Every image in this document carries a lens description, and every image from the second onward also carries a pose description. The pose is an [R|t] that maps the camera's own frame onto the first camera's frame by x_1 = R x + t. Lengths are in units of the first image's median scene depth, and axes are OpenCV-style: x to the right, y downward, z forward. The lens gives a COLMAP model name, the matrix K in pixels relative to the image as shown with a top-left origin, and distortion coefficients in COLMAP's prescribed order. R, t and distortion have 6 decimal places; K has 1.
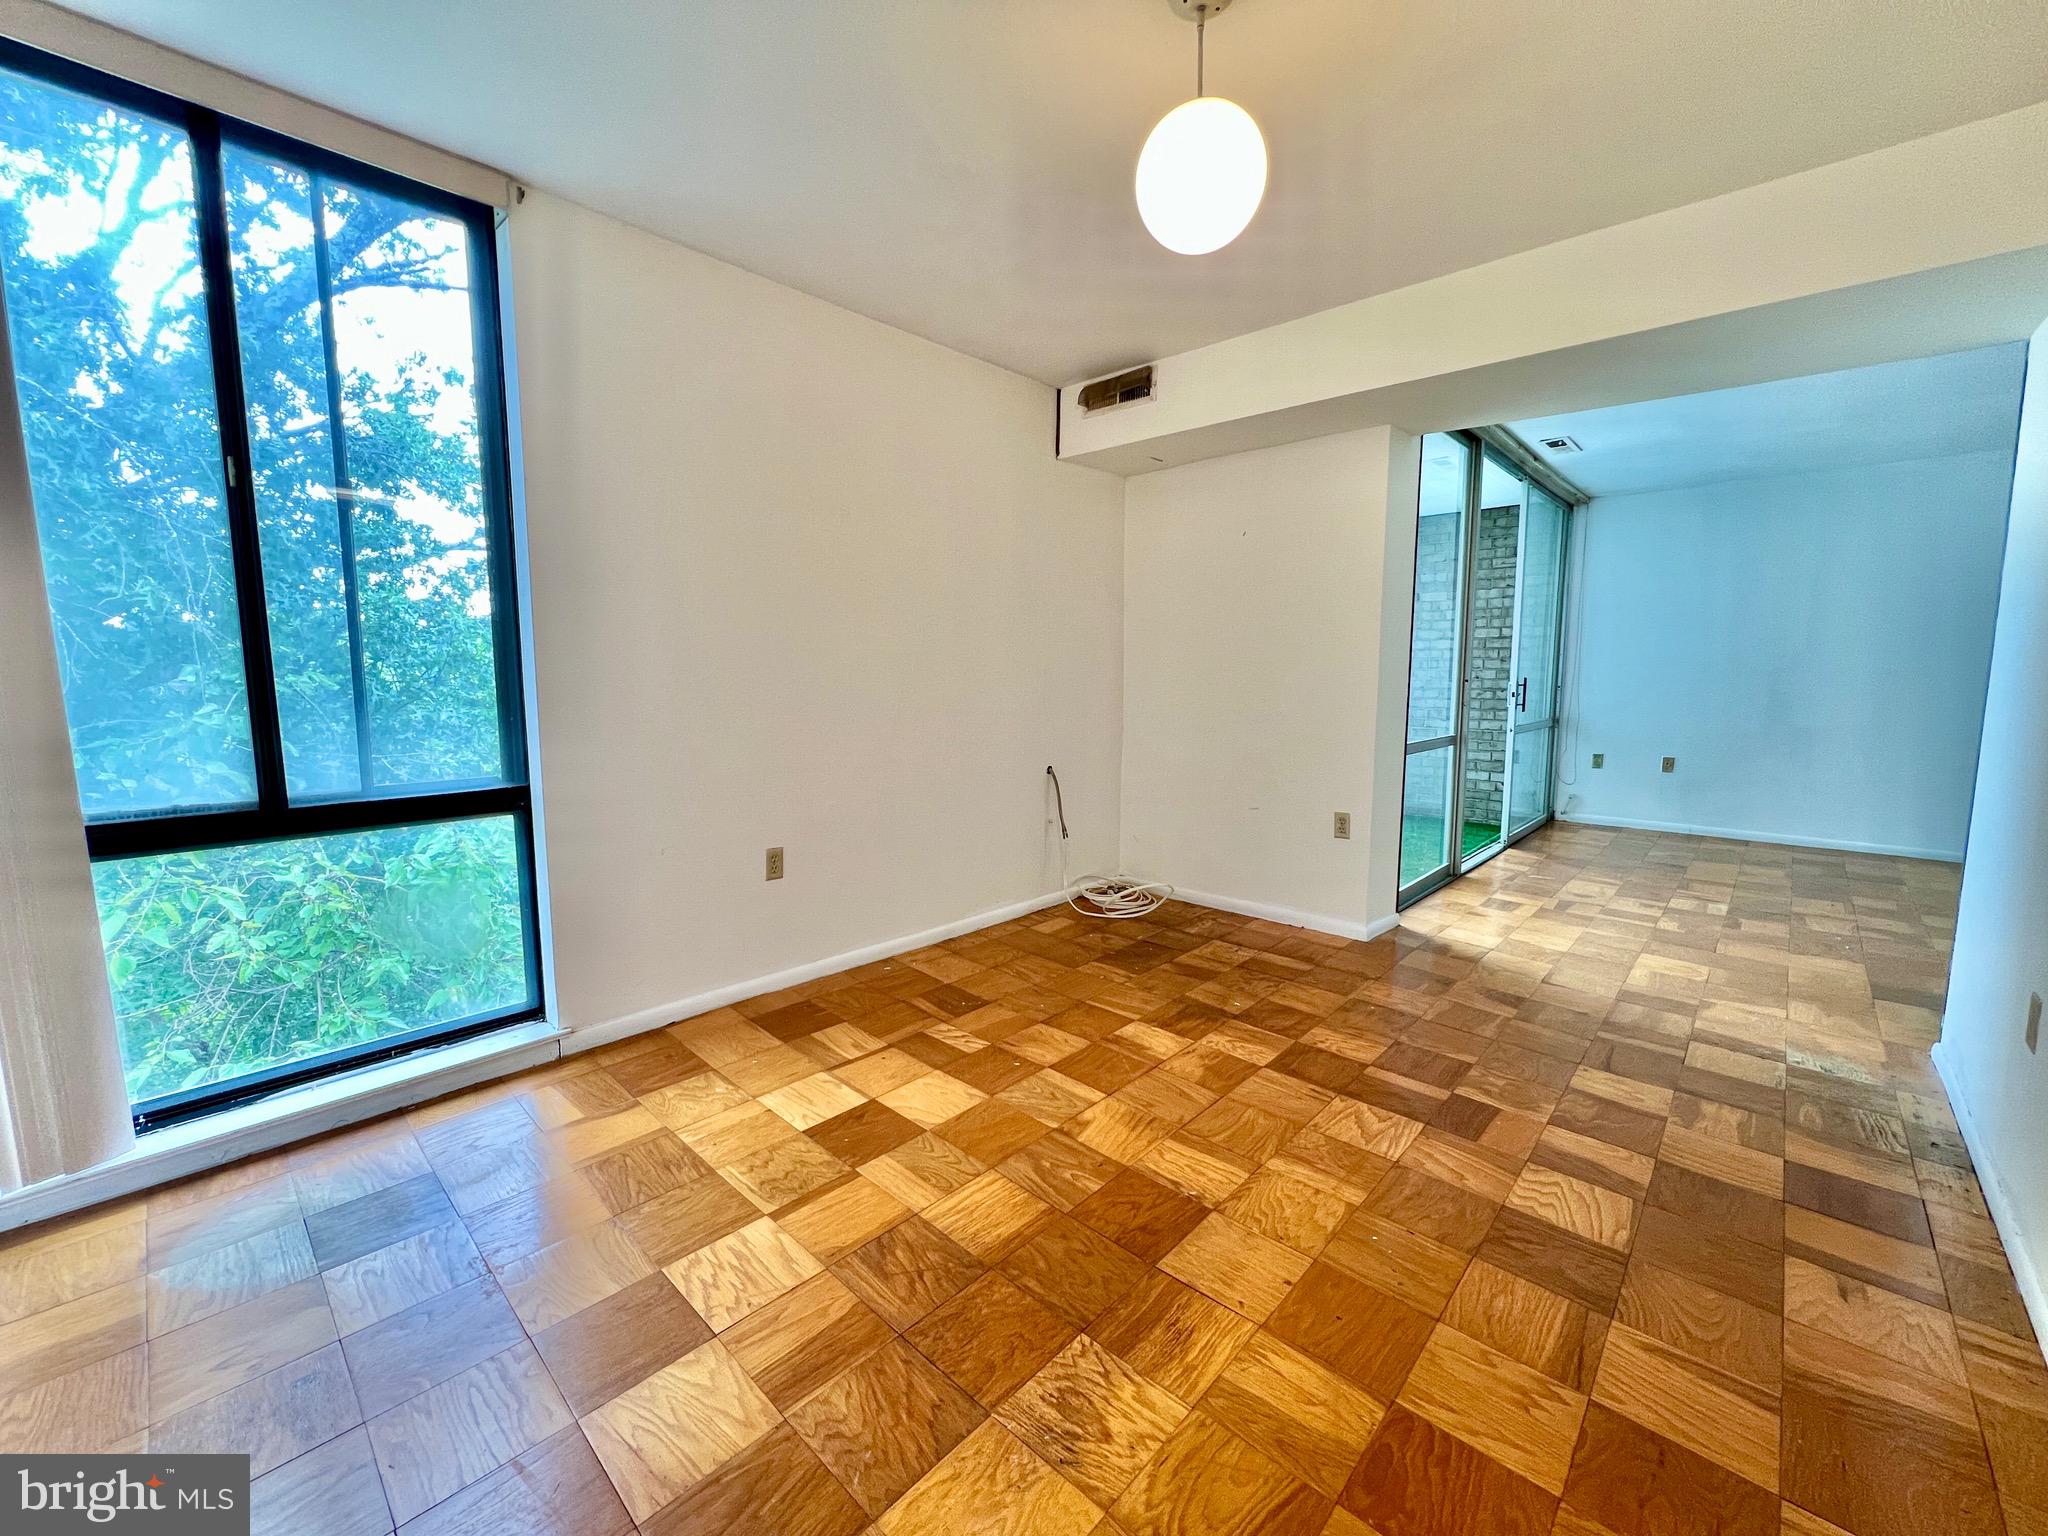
lens RADIAL K [[819.1, 0, 1017.6], [0, 819.1, 766.0], [0, 0, 1]] dist [-0.004524, 0.001131]
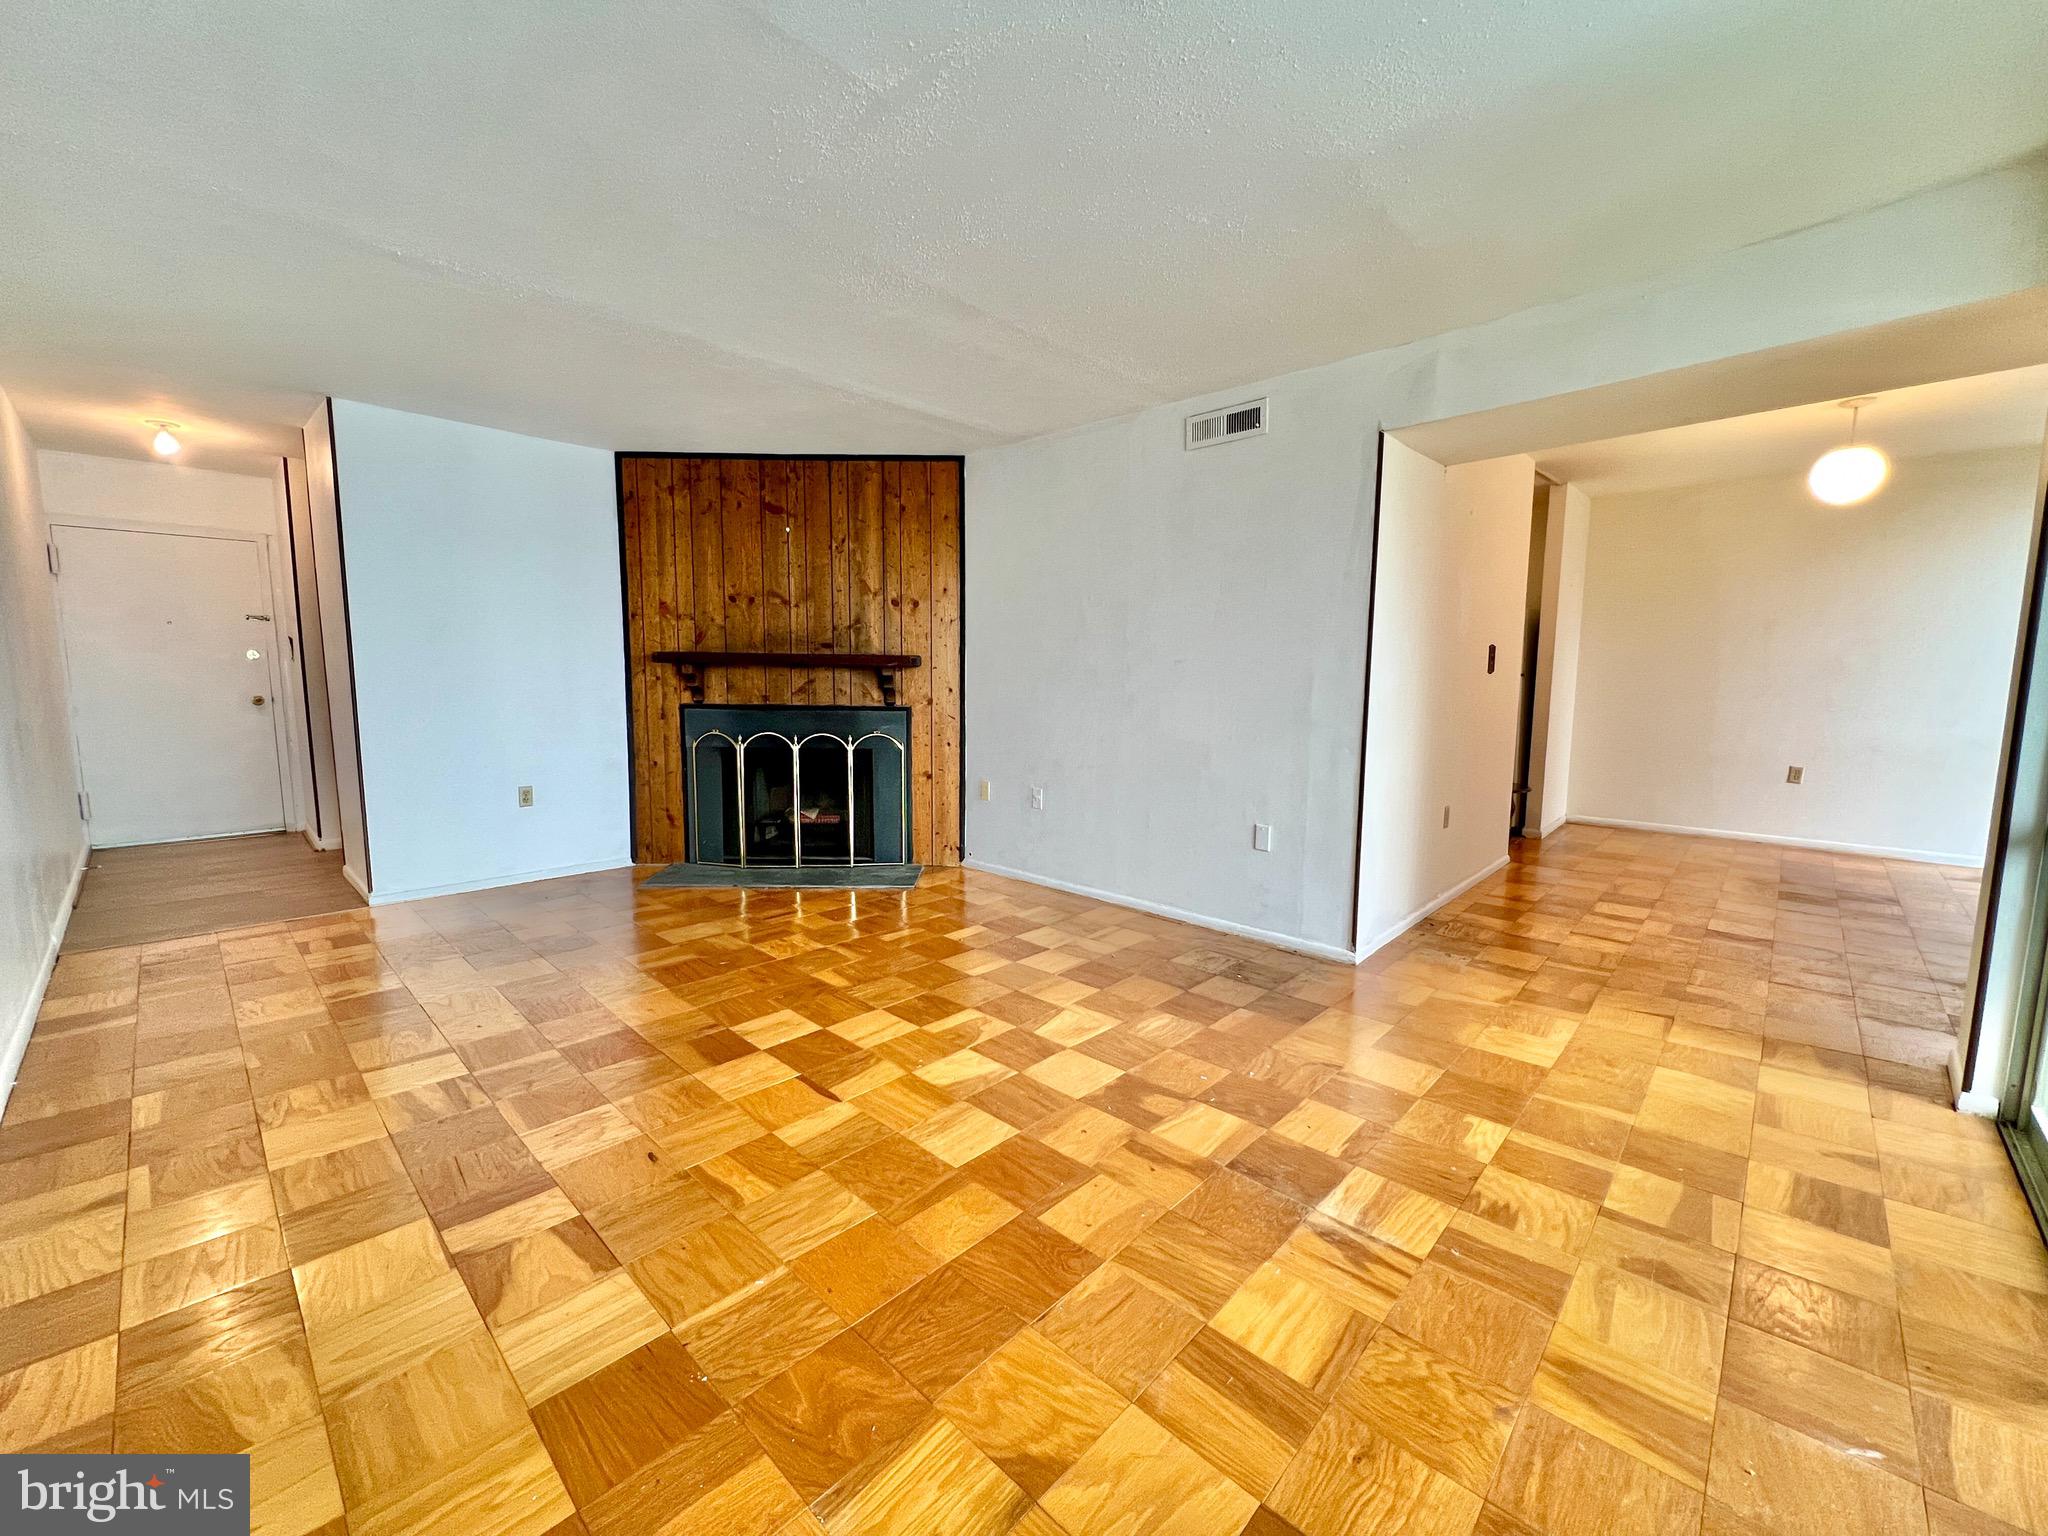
lens RADIAL K [[819.1, 0, 1015.3], [0, 819.1, 763.9], [0, 0, 1]] dist [-0.004524, 0.001131]
pose [[-0.999939, -0.006550, 0.008906, 1.610435], [-0.004354, 0.973792, 0.227399, -0.252722], [-0.010162, 0.227347, -0.973761, 2.152492]]
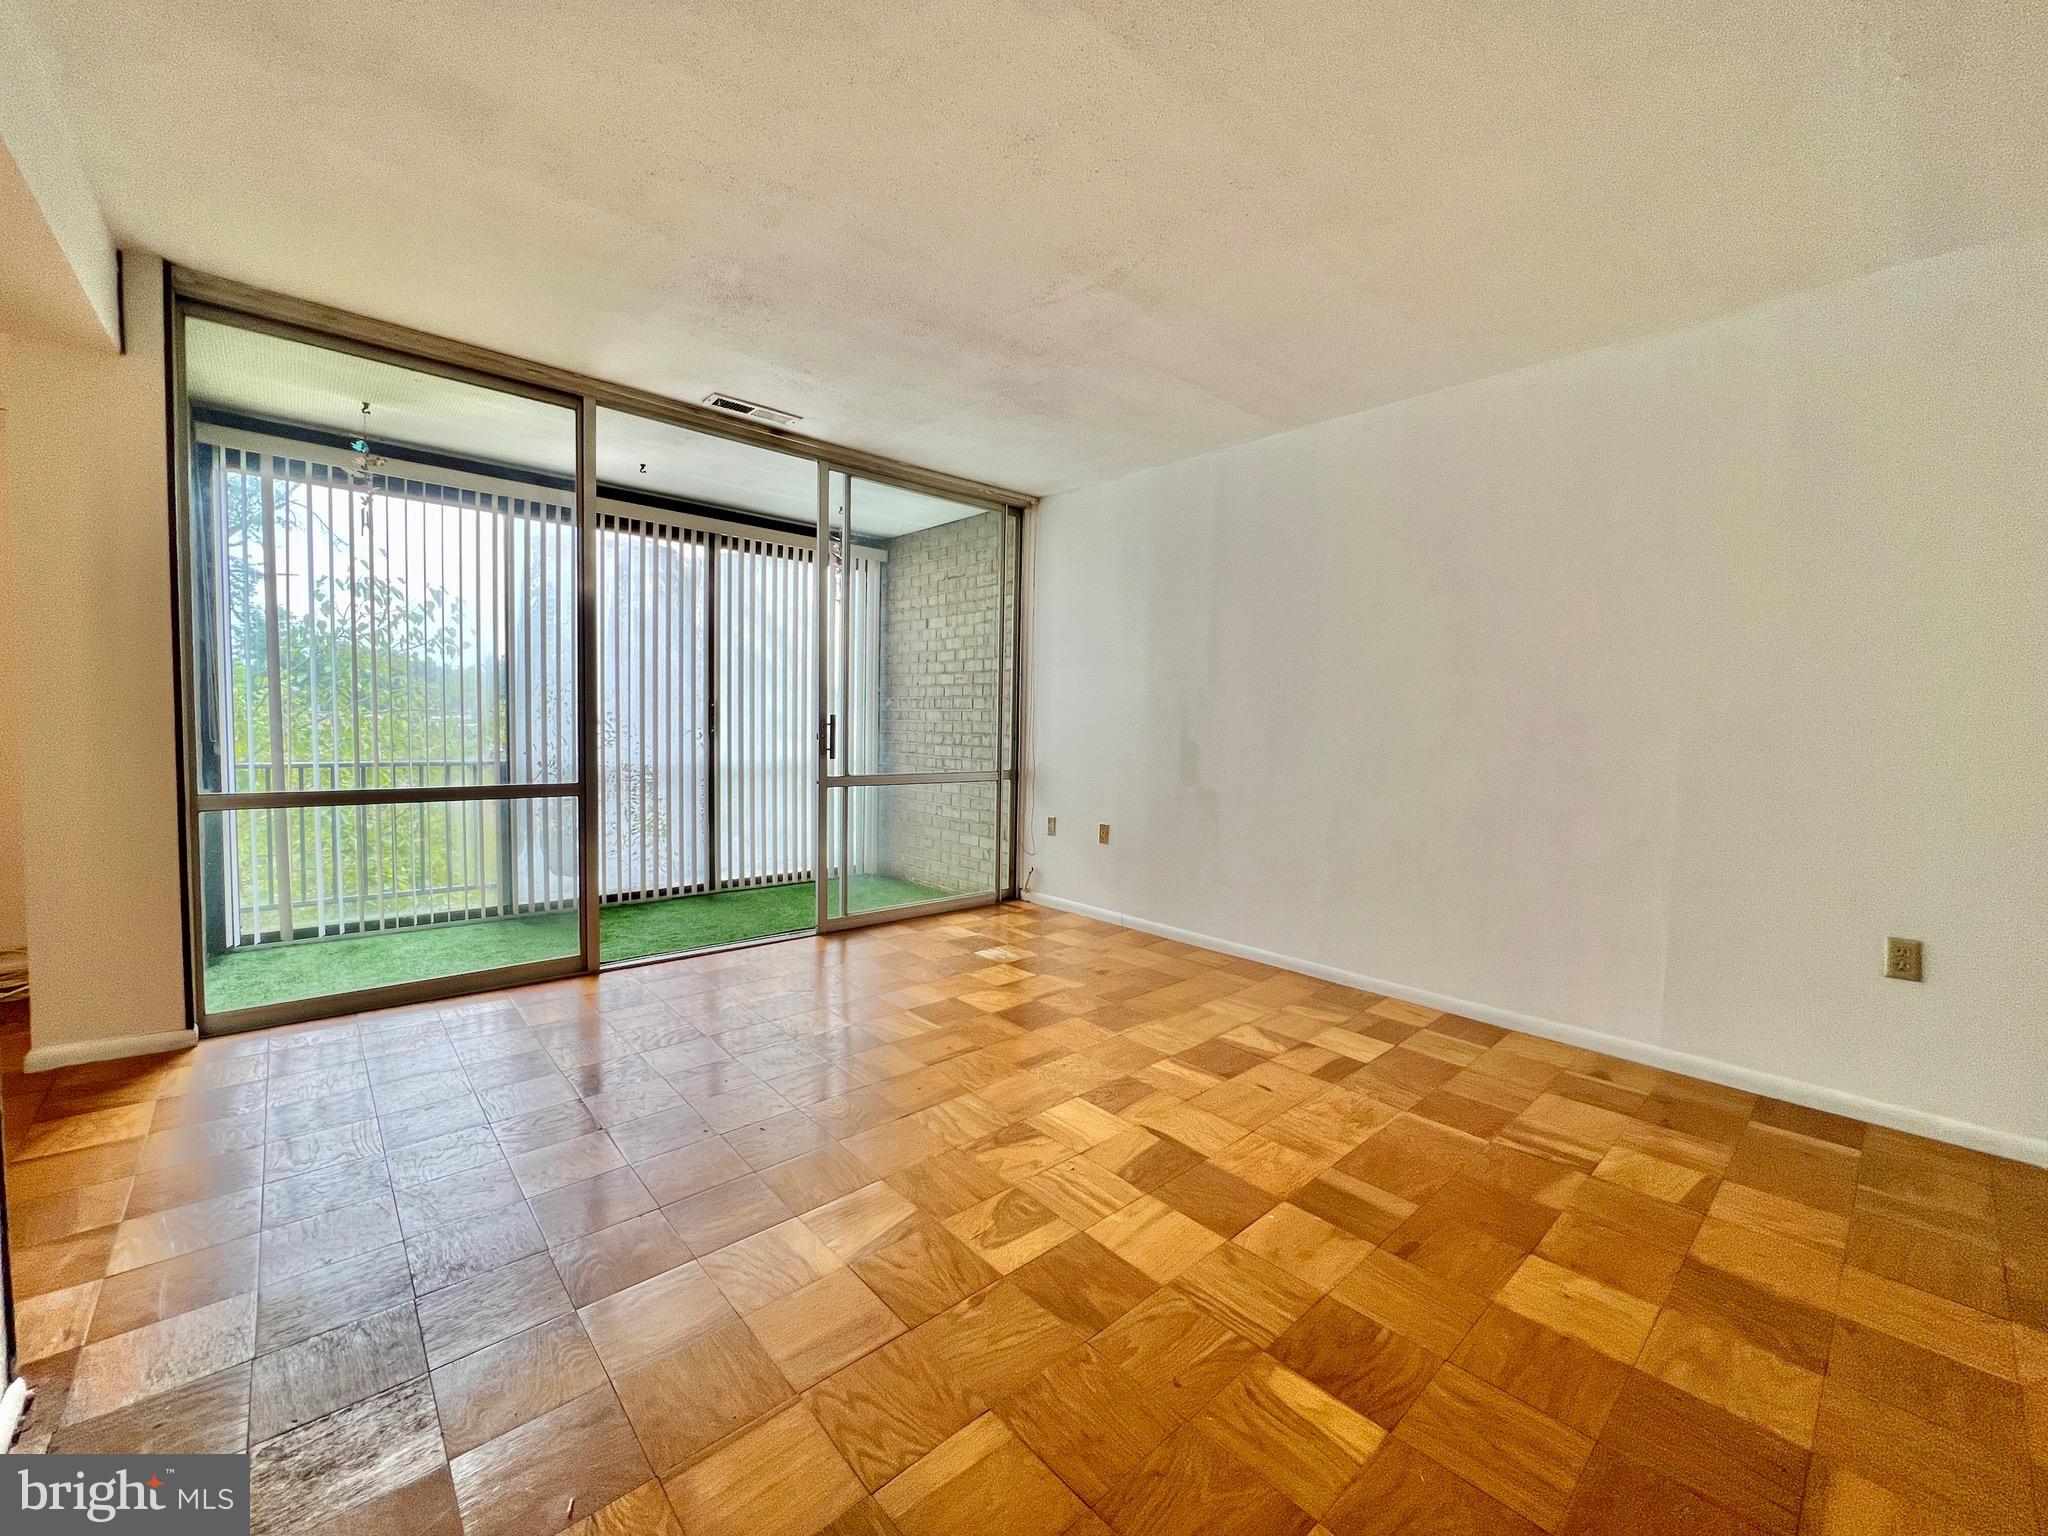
lens RADIAL K [[819.1, 0, 1016.5], [0, 819.1, 760.0], [0, 0, 1]] dist [-0.004524, 0.001131]
pose [[0.995968, 0.026461, -0.085721, 1.730871], [-0.032426, 0.997092, -0.068958, -0.033829], [0.083647, 0.071459, 0.993930, 0.495475]]
